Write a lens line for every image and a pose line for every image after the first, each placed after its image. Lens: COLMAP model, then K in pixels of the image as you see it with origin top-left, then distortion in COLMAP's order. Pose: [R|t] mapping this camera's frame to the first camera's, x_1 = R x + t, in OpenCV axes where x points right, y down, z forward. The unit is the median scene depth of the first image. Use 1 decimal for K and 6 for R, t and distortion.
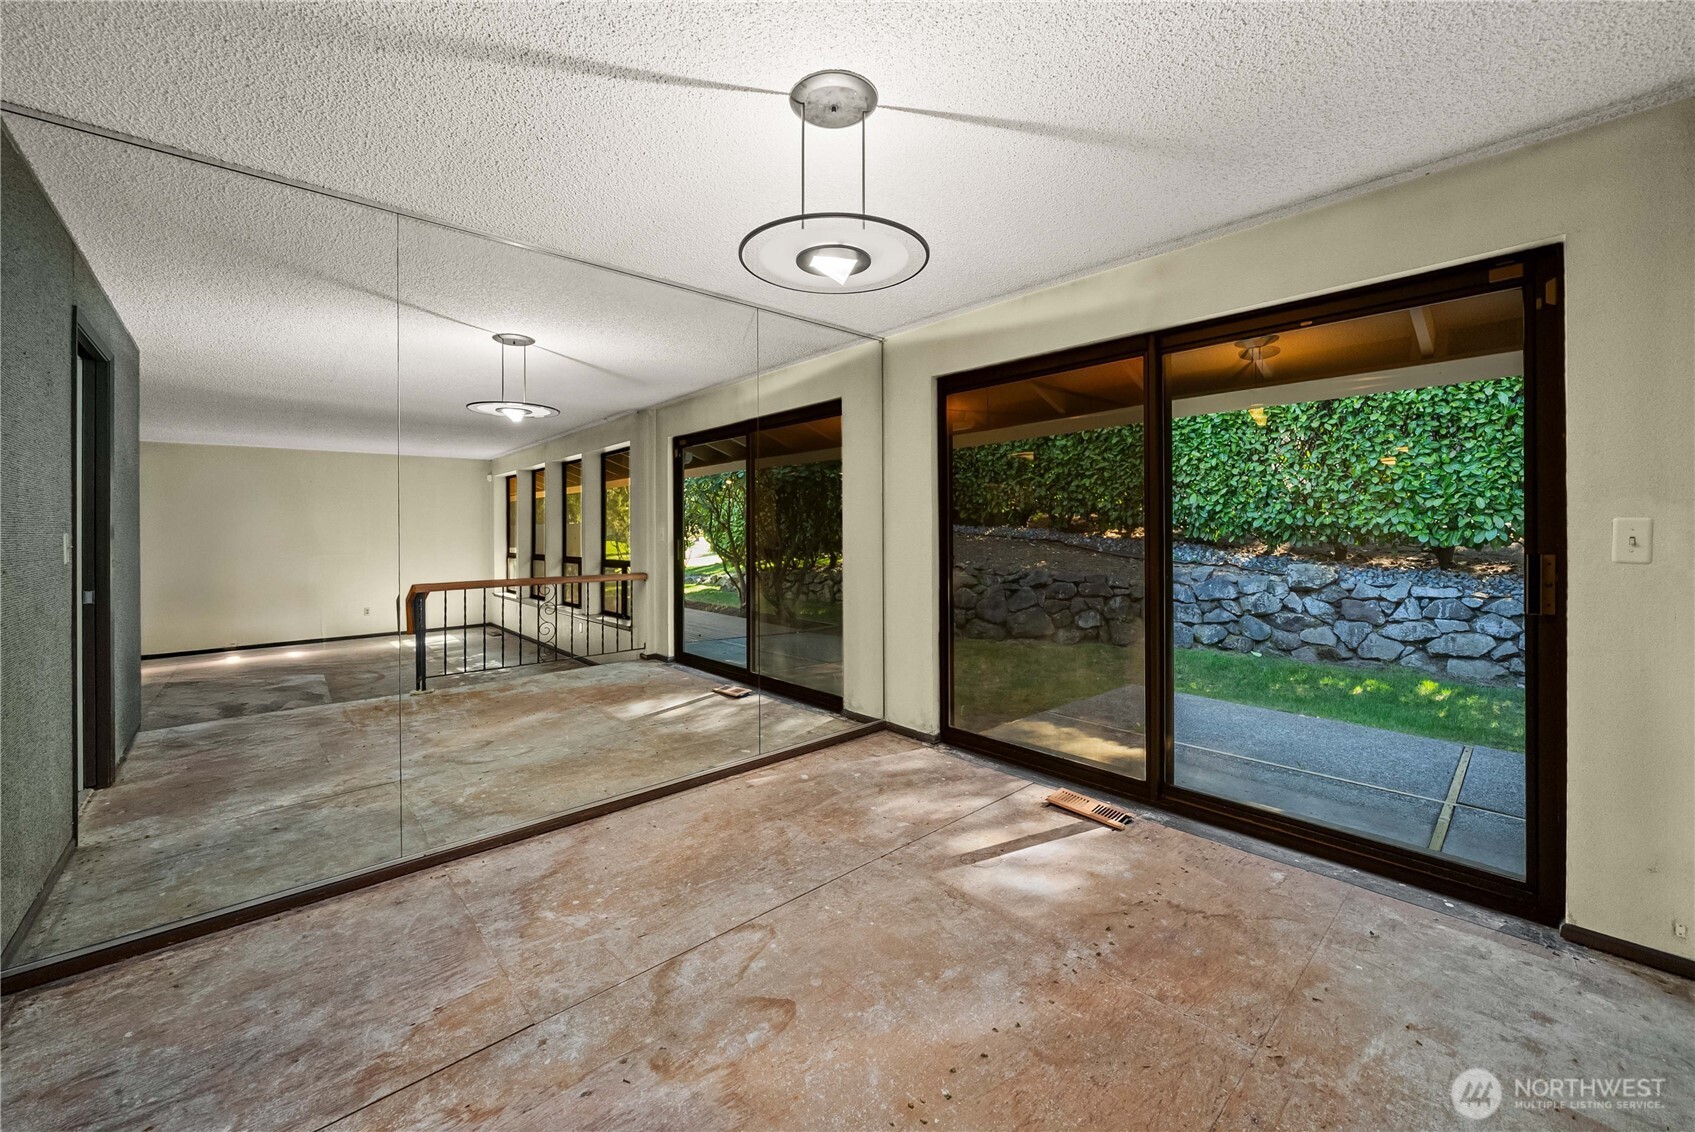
lens RADIAL K [[658.8, 0, 850.2], [0, 658.8, 537.8], [0, 0, 1]] dist [-0.000581, -0.000024]
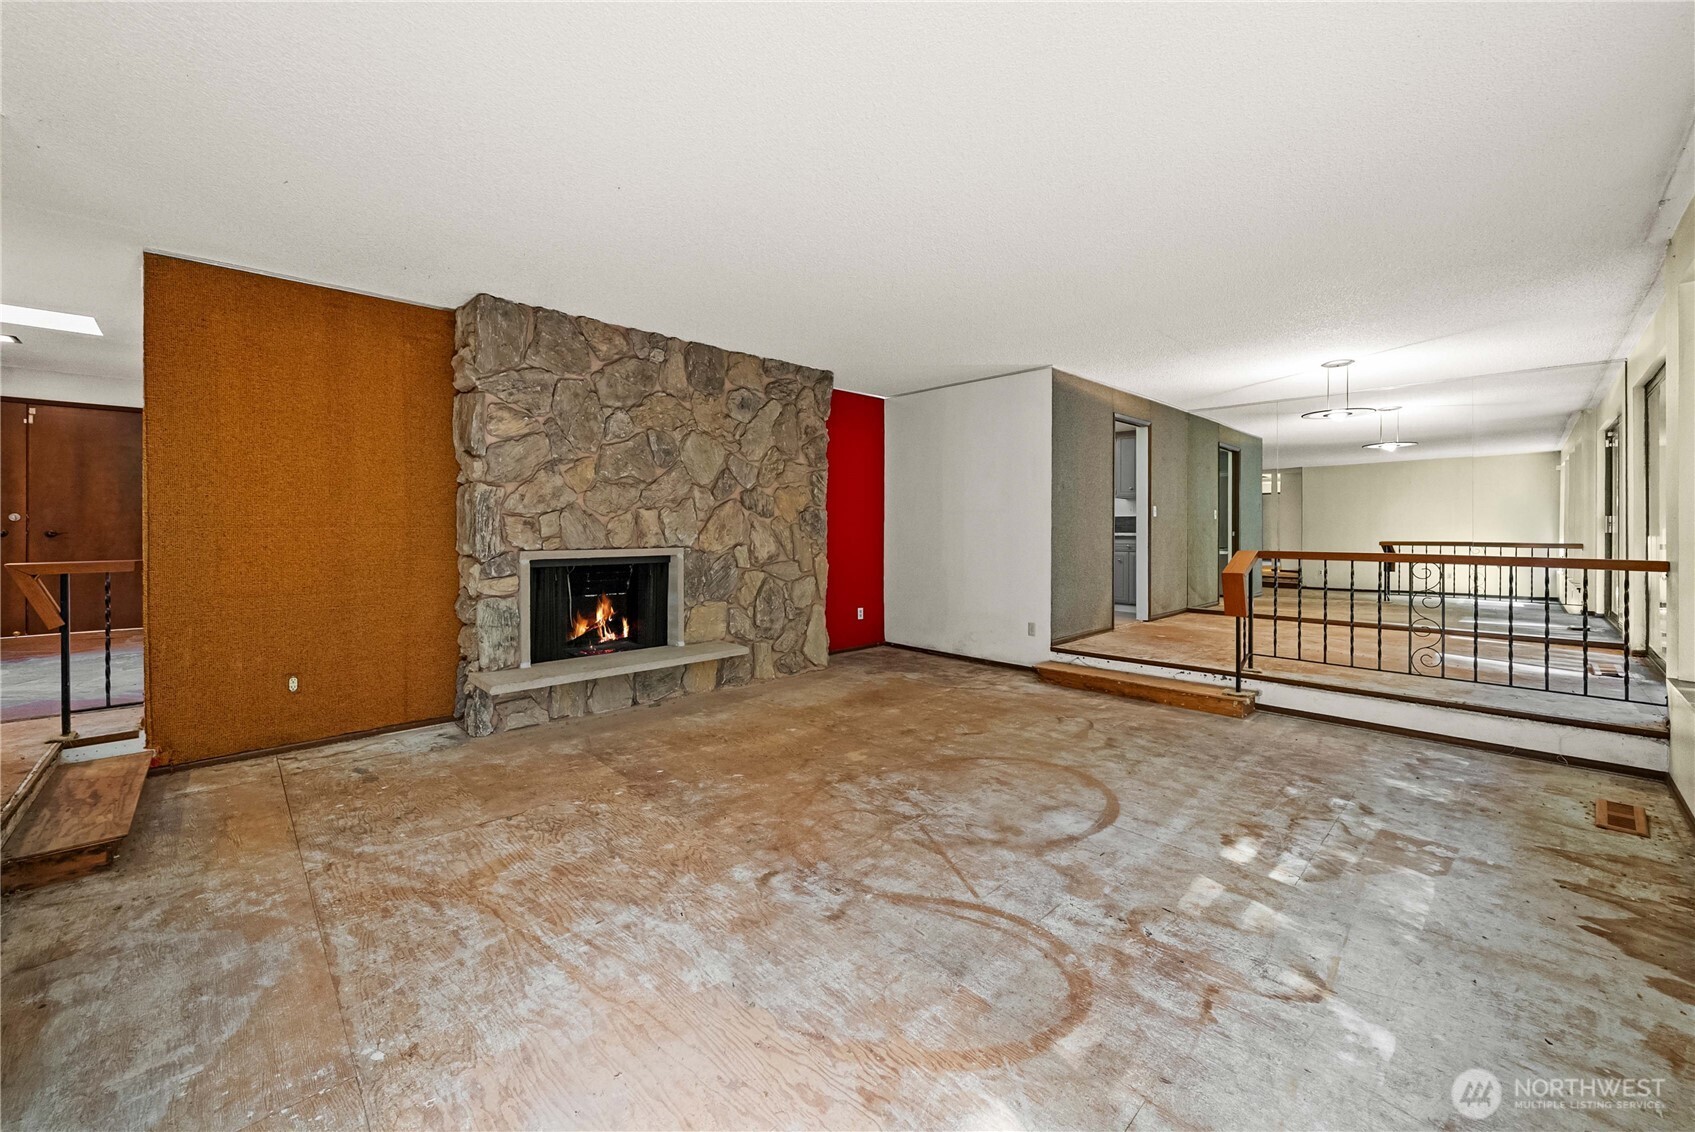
lens RADIAL K [[653.8, 0, 847.1], [0, 653.8, 530.0], [0, 0, 1]] dist [-0.004848, -0.000139]
pose [[0.027063, 0.008136, -0.999601, 2.833980], [-0.015564, 0.999849, 0.007717, 0.133184], [0.999513, 0.015349, 0.027186, -1.313820]]
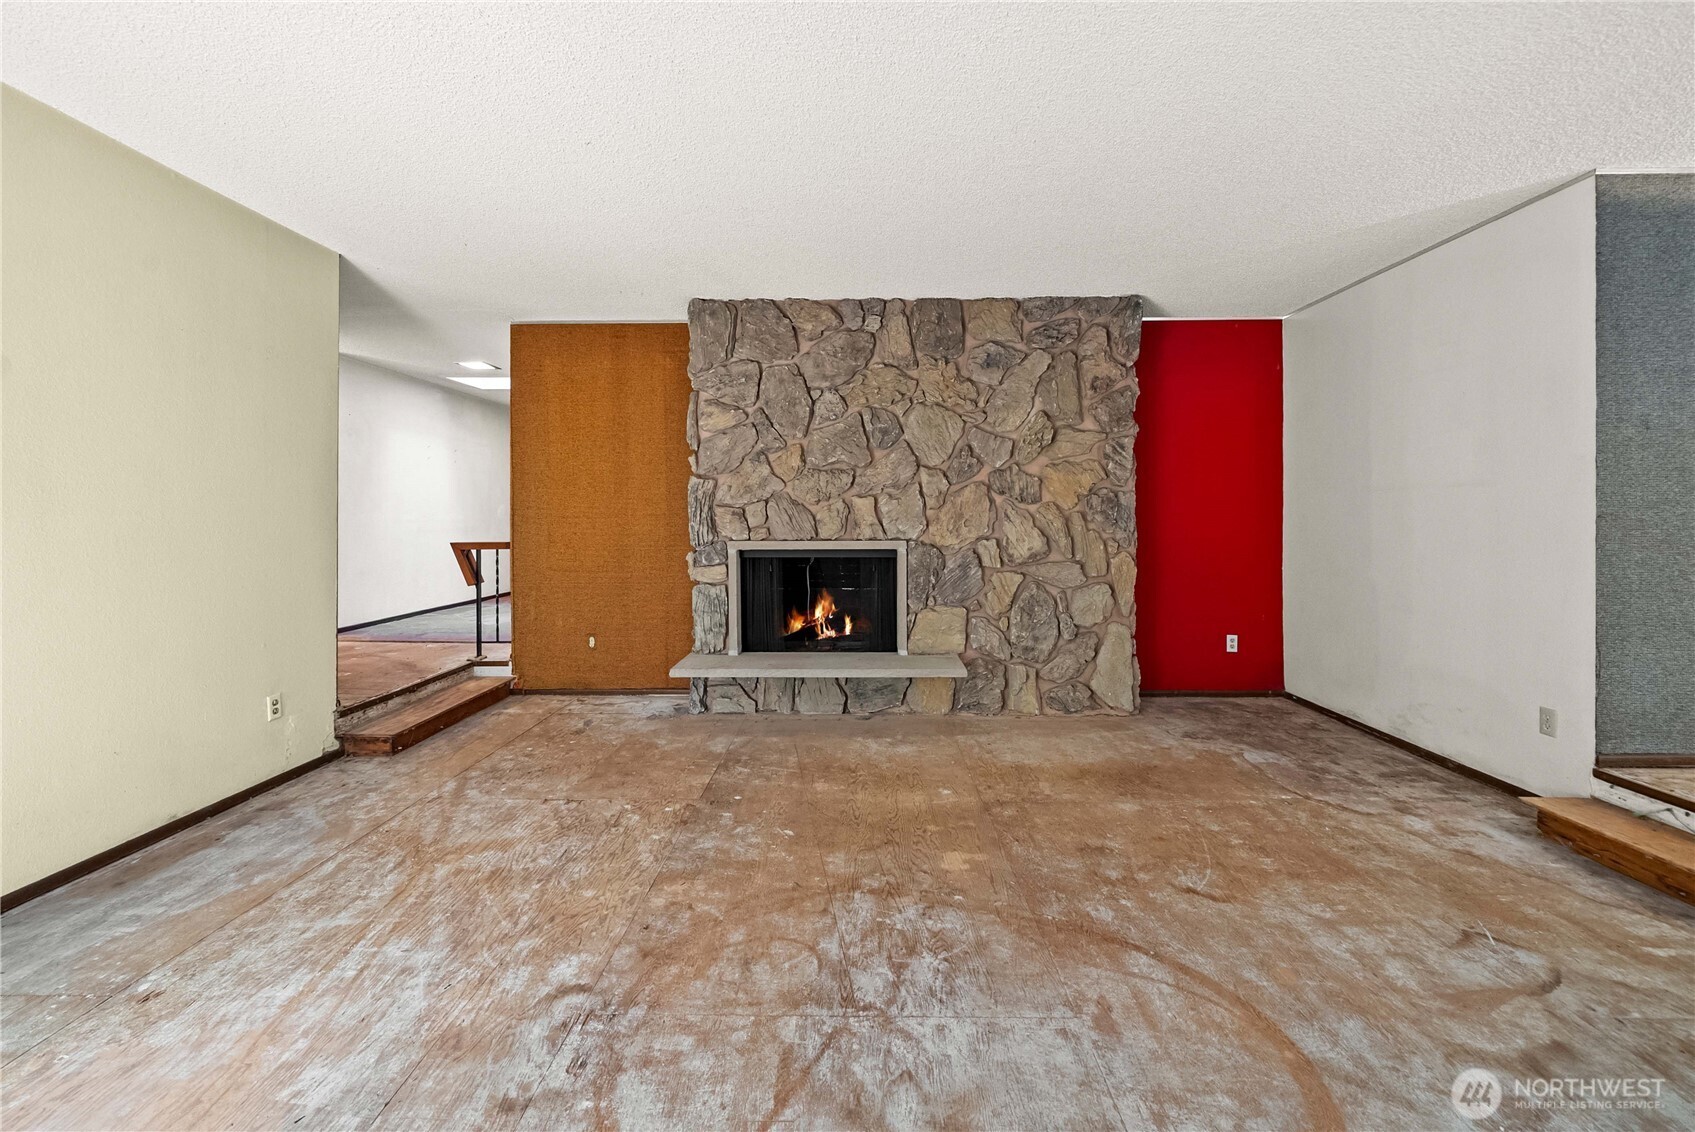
lens RADIAL K [[655.7, 0, 849.7], [0, 655.7, 517.5], [0, 0, 1]] dist [-0.003980, -0.000219]
pose [[-0.682365, 0.005584, -0.730991, 2.009193], [-0.005356, 0.999906, 0.012638, 0.127130], [0.730992, 0.012539, -0.682271, -0.530612]]
